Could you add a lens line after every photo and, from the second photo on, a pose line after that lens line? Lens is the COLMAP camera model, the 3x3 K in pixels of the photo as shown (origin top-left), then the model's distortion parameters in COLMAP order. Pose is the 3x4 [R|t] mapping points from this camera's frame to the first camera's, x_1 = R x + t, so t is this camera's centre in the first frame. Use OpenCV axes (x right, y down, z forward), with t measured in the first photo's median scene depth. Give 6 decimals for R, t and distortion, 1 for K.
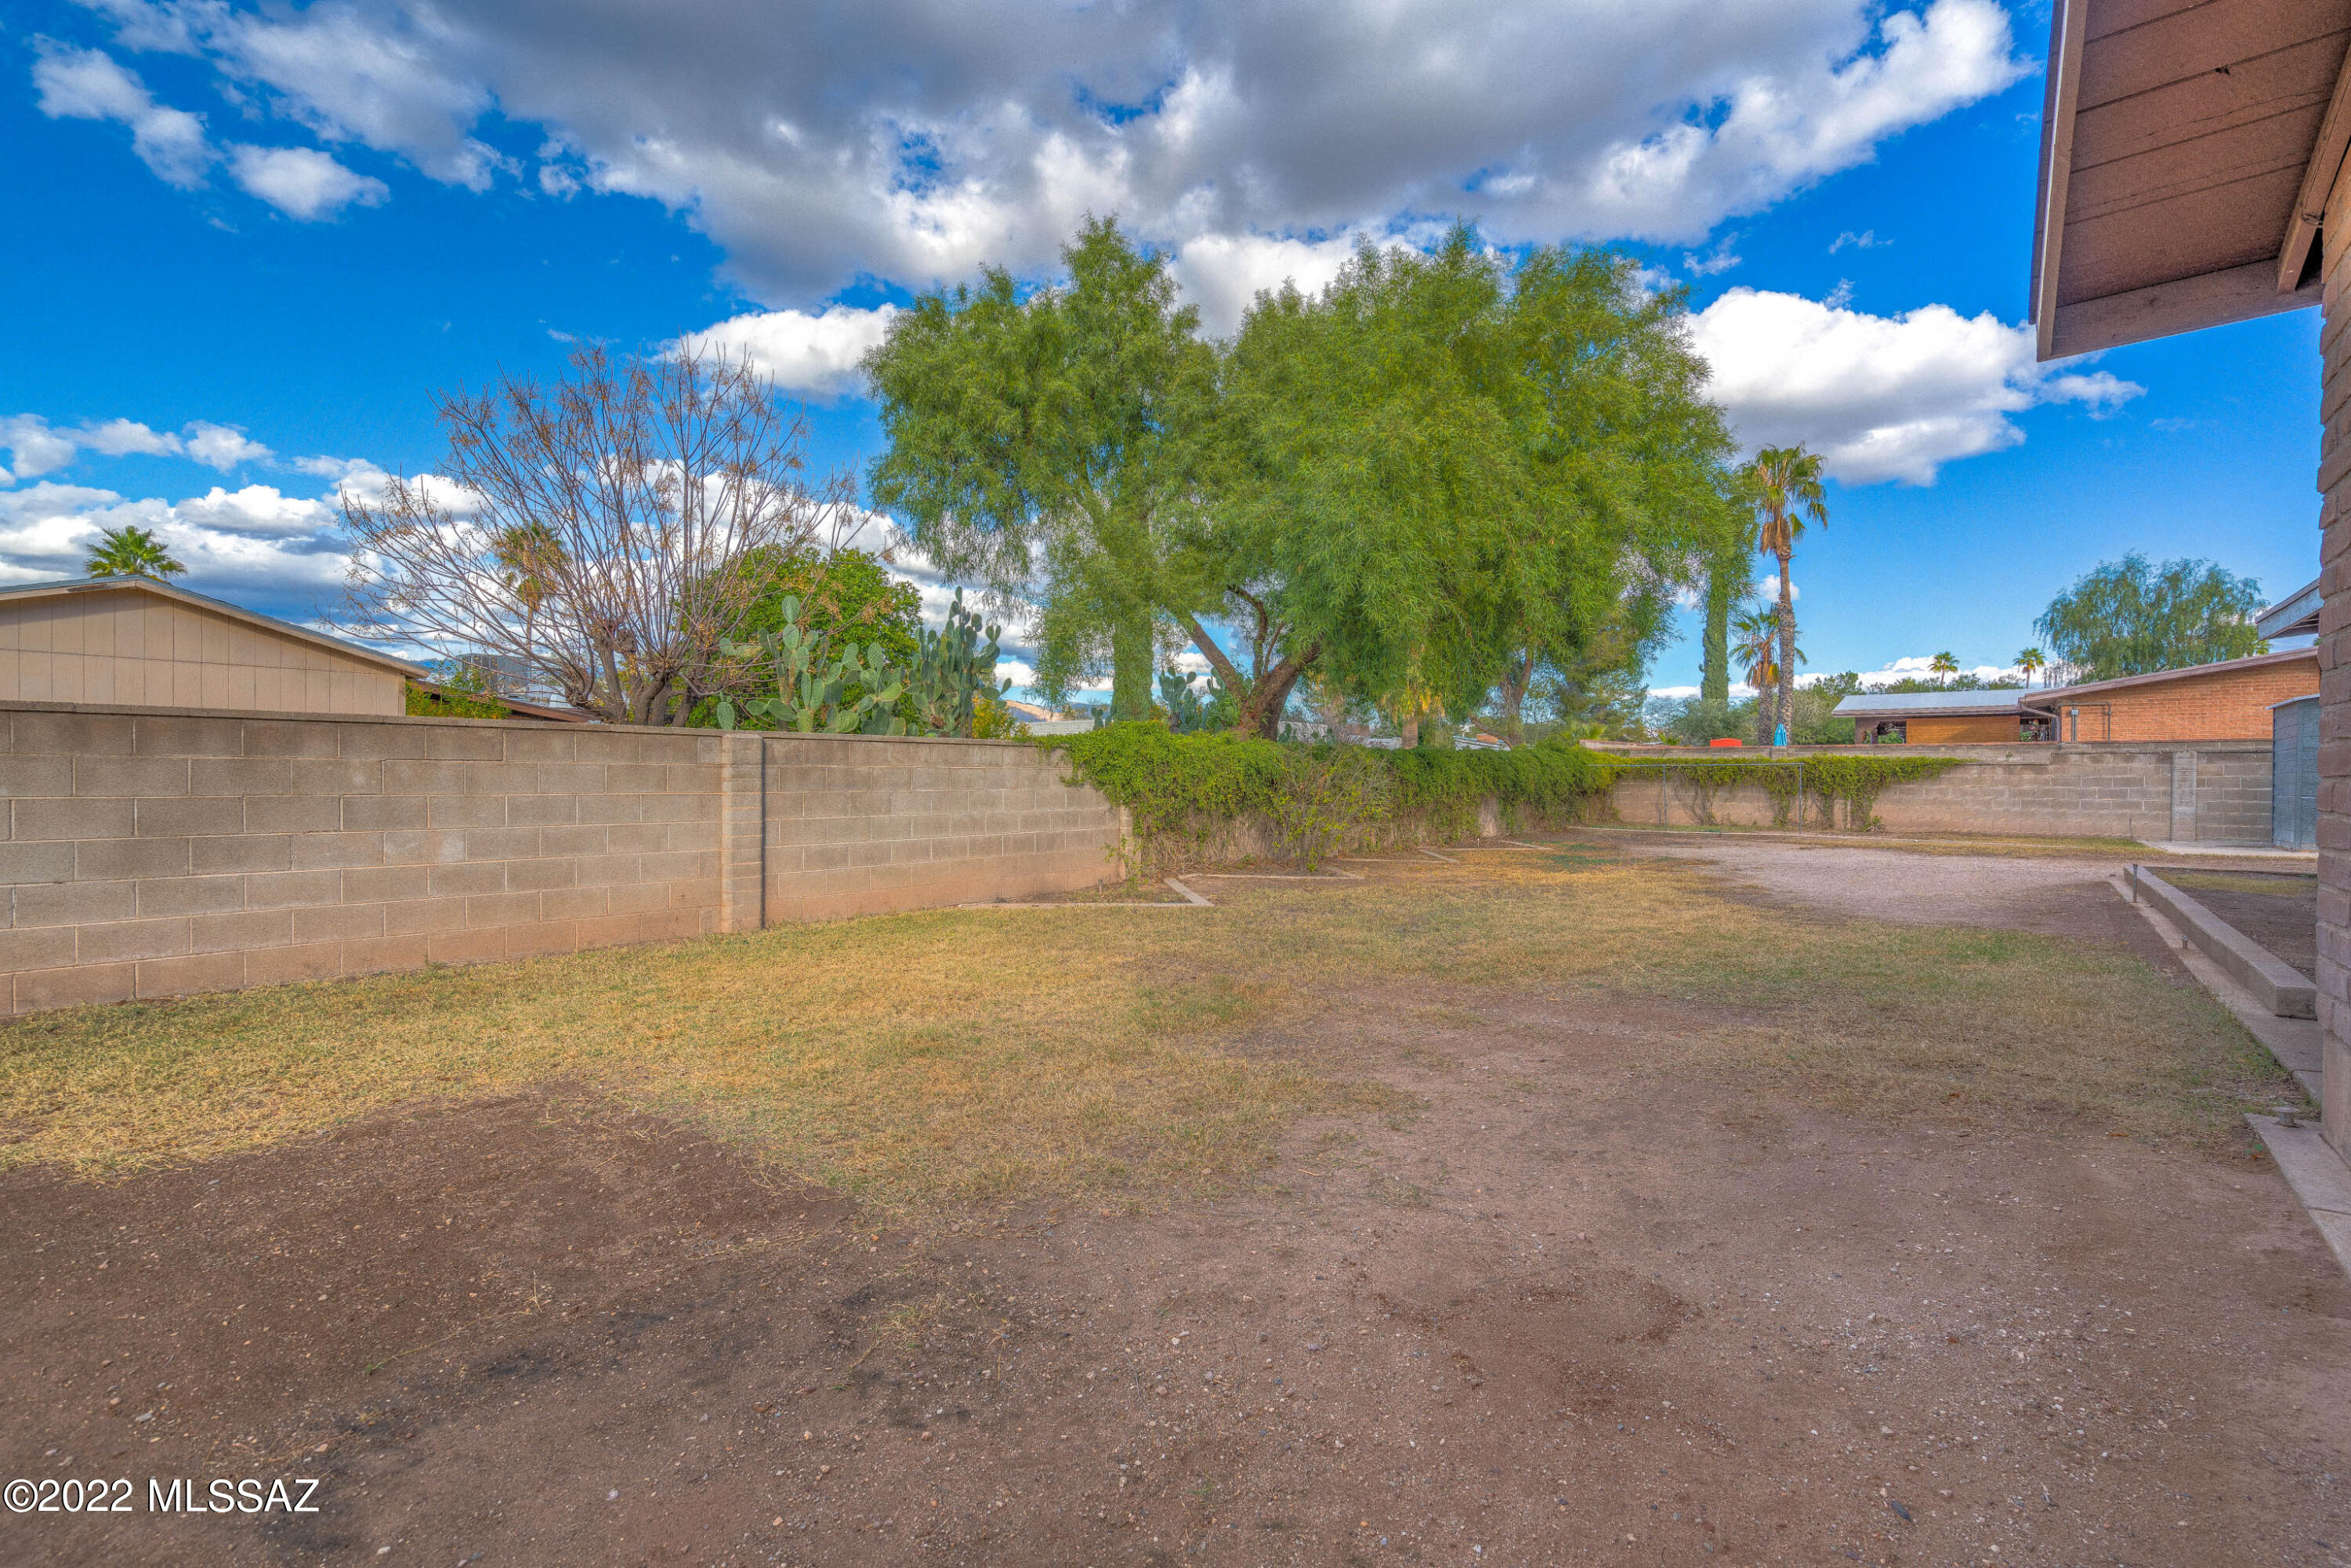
lens RADIAL K [[1045.5, 0, 1201.1], [0, 1045.5, 817.3], [0, 0, 1]] dist [-0.001565, 0.000822]
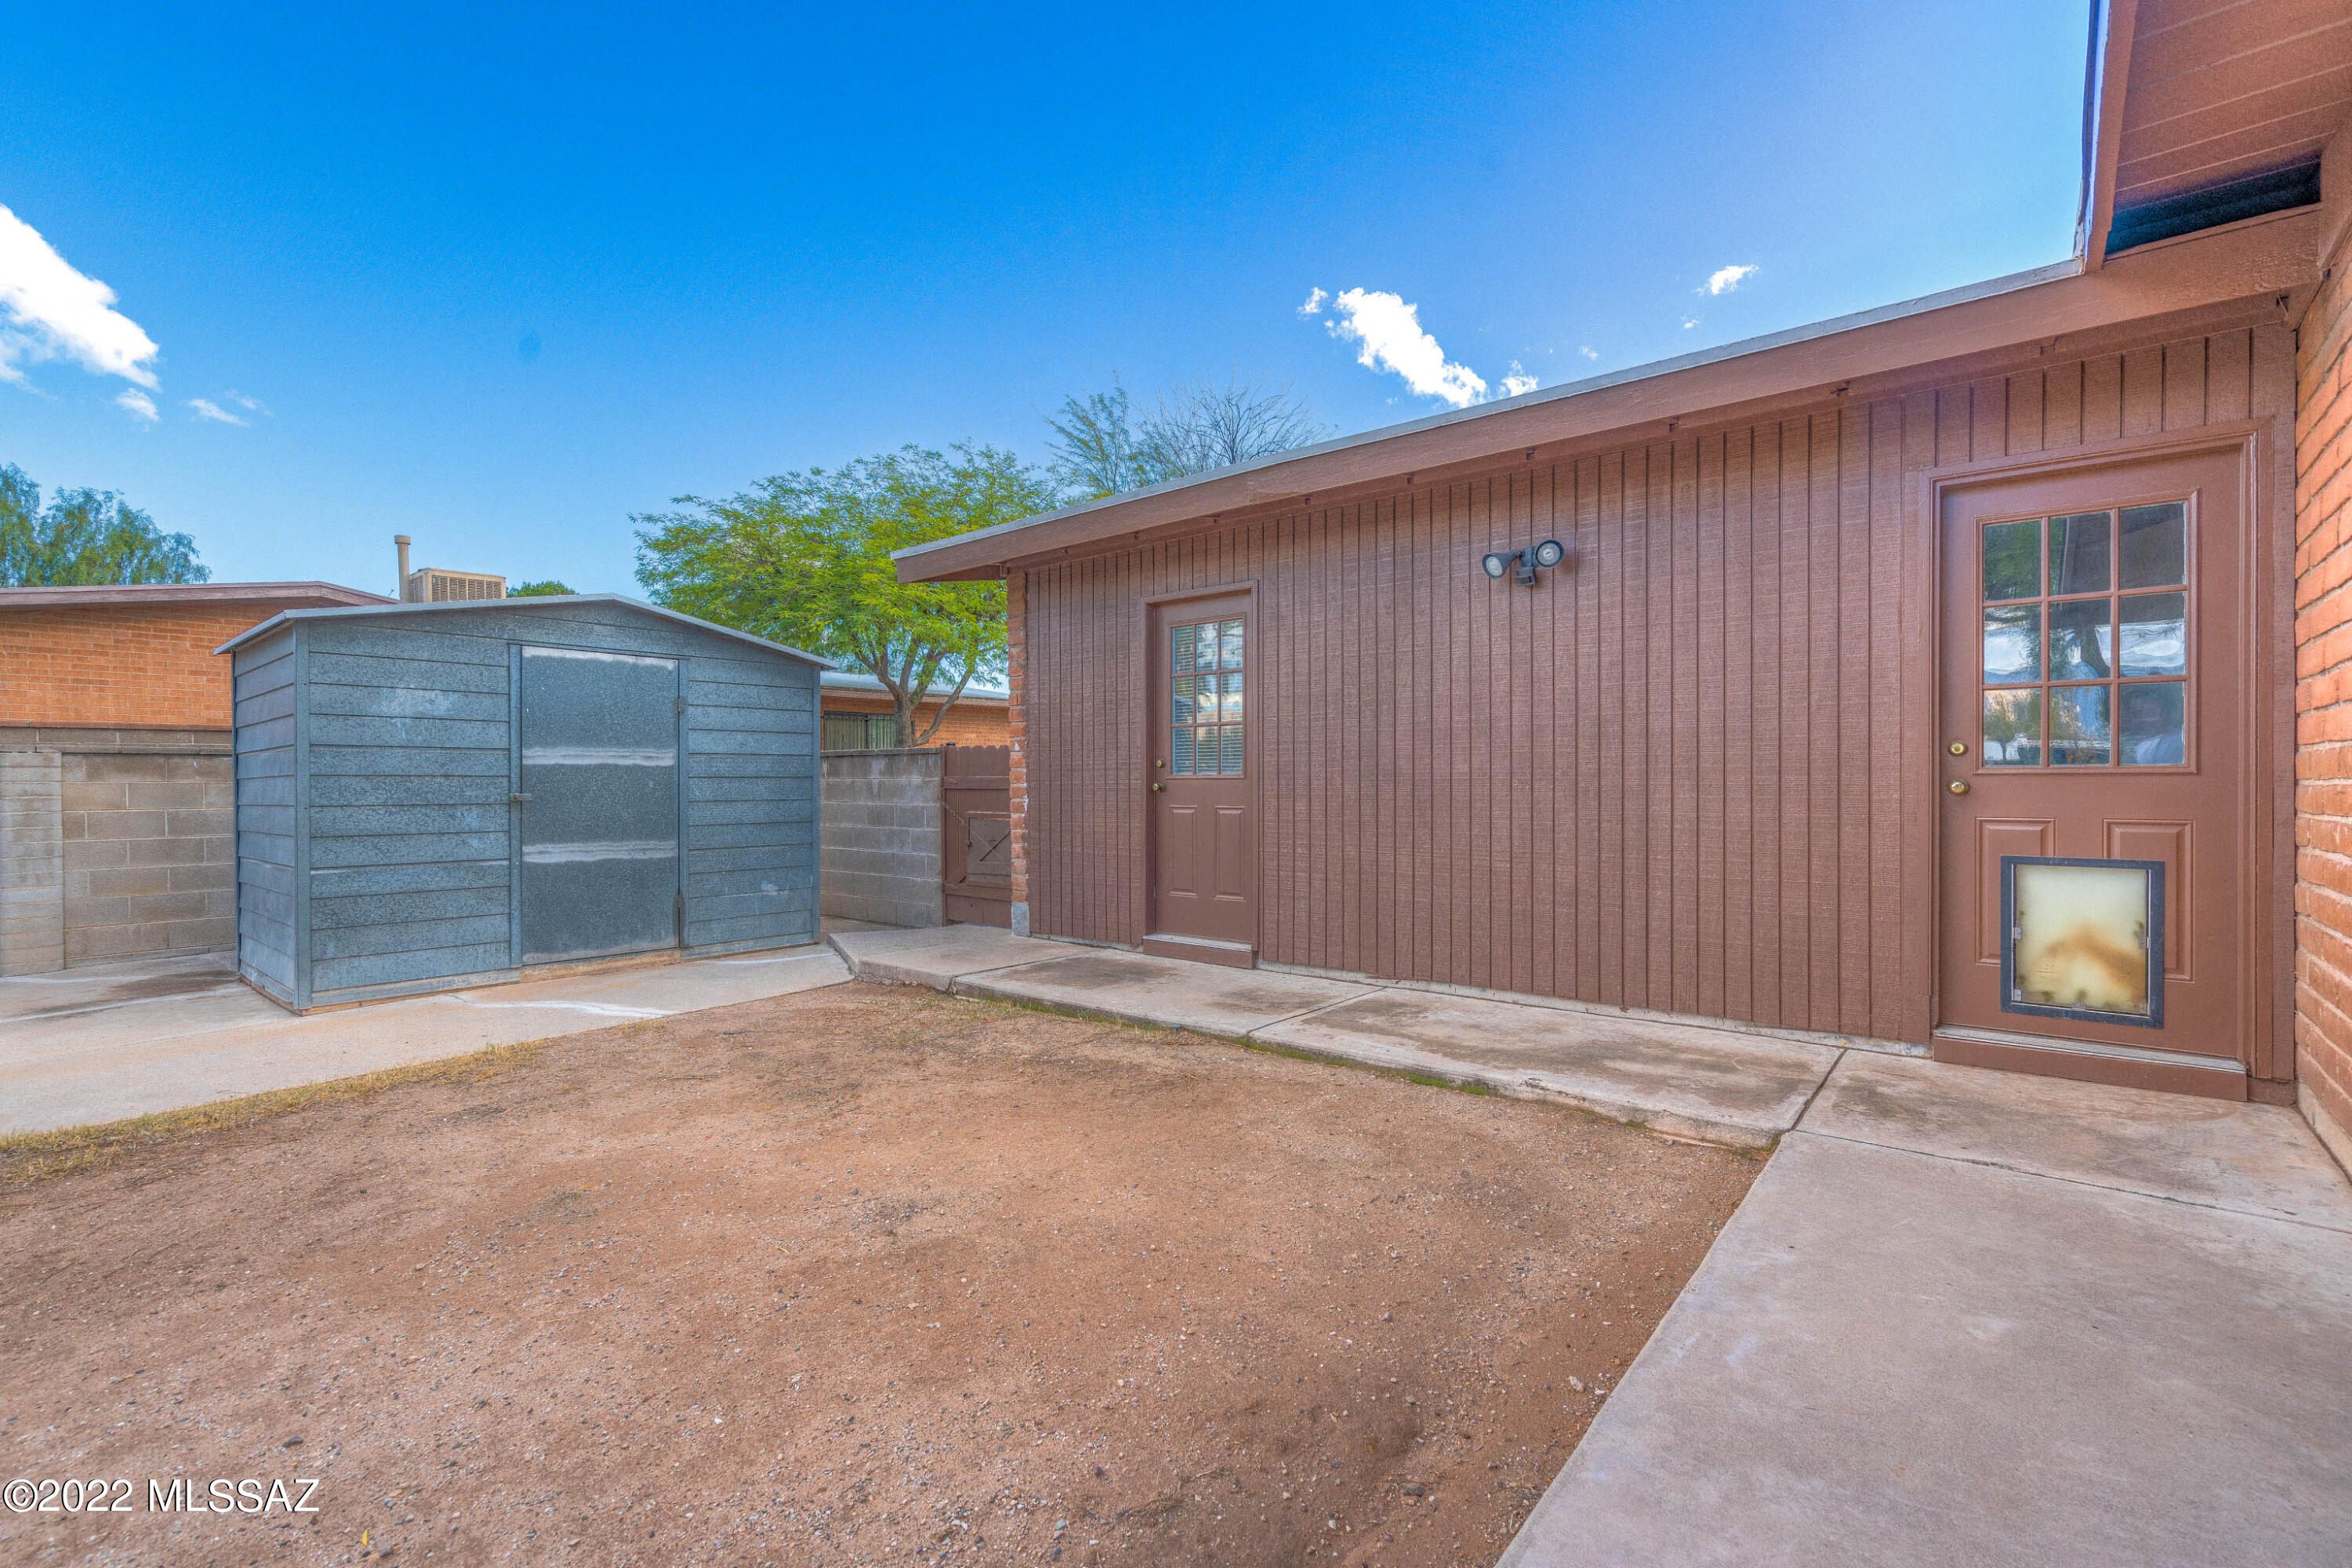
lens RADIAL K [[1045.9, 0, 1171.8], [0, 1045.9, 789.4], [0, 0, 1]] dist [-0.001565, 0.000822]
pose [[0.031127, -0.013664, 0.999422, 0.457287], [0.044471, 0.998935, 0.012272, -0.027683], [-0.998526, 0.044063, 0.031702, 0.452718]]
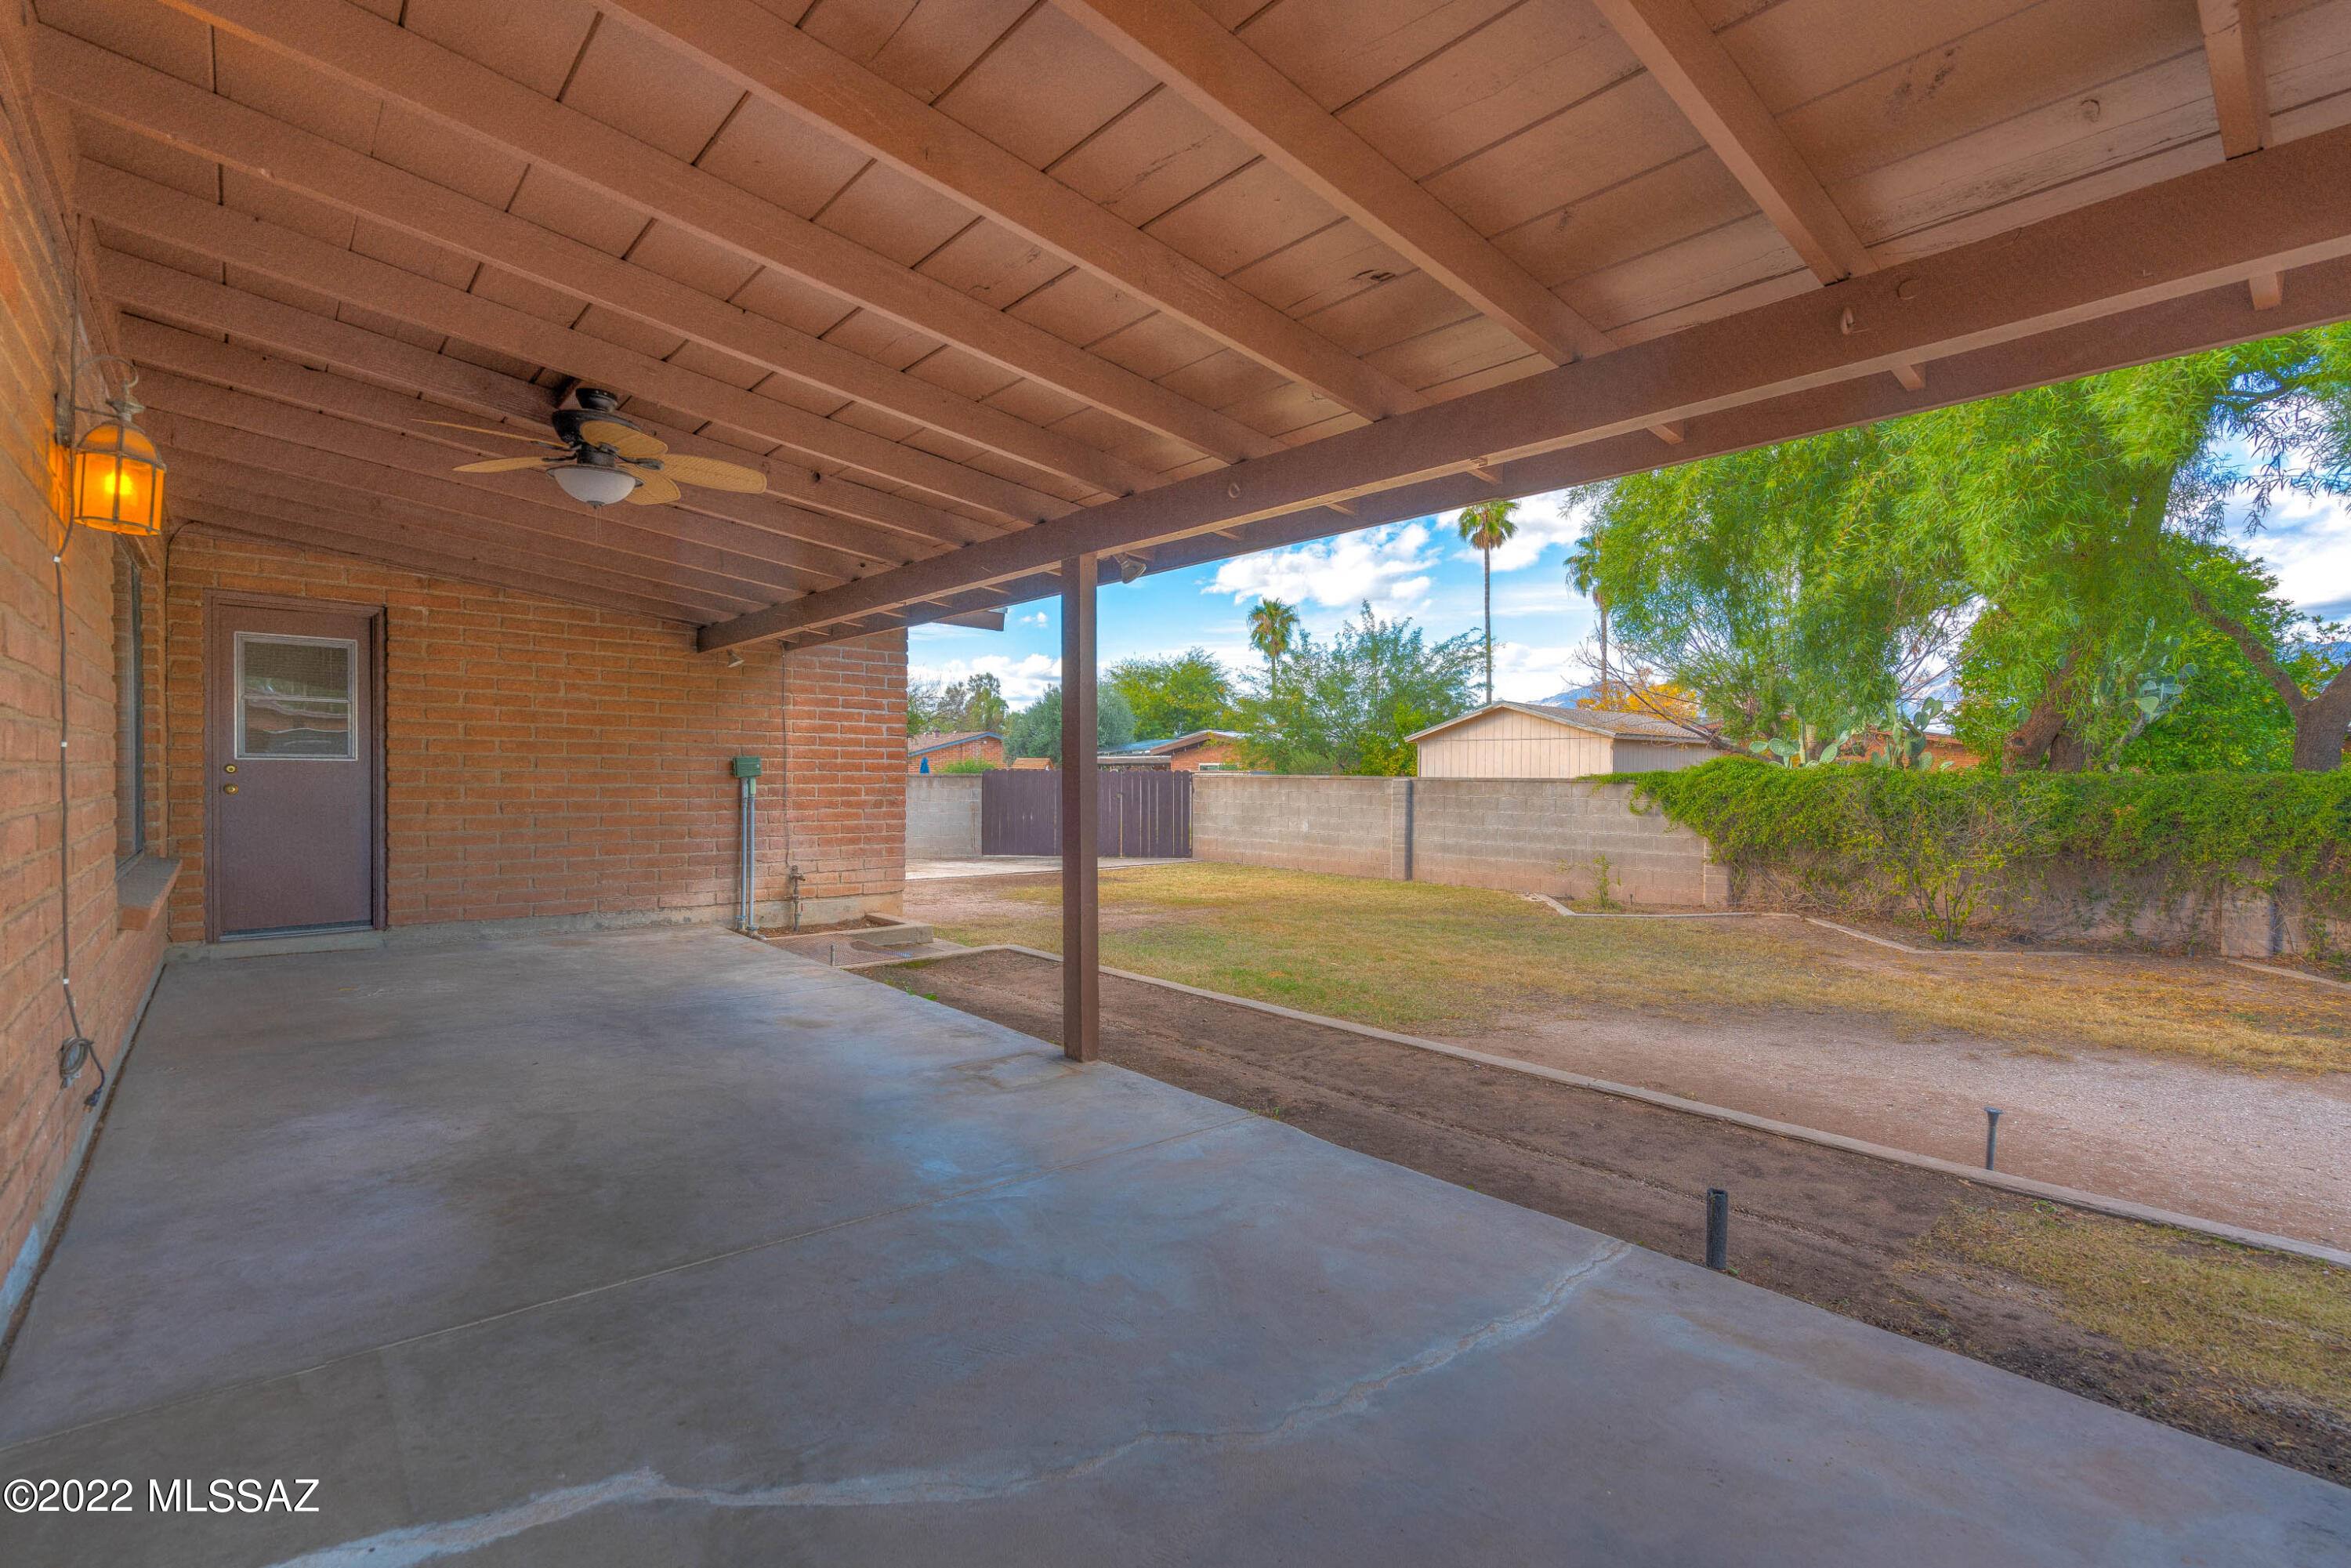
lens RADIAL K [[1045.5, 0, 1178.3], [0, 1045.5, 780.5], [0, 0, 1]] dist [-0.001565, 0.000822]
pose [[-0.177426, 0.001605, -0.984133, 0.544625], [-0.047561, 0.998816, 0.010204, -0.026821], [0.982984, 0.048616, -0.177140, 0.325562]]
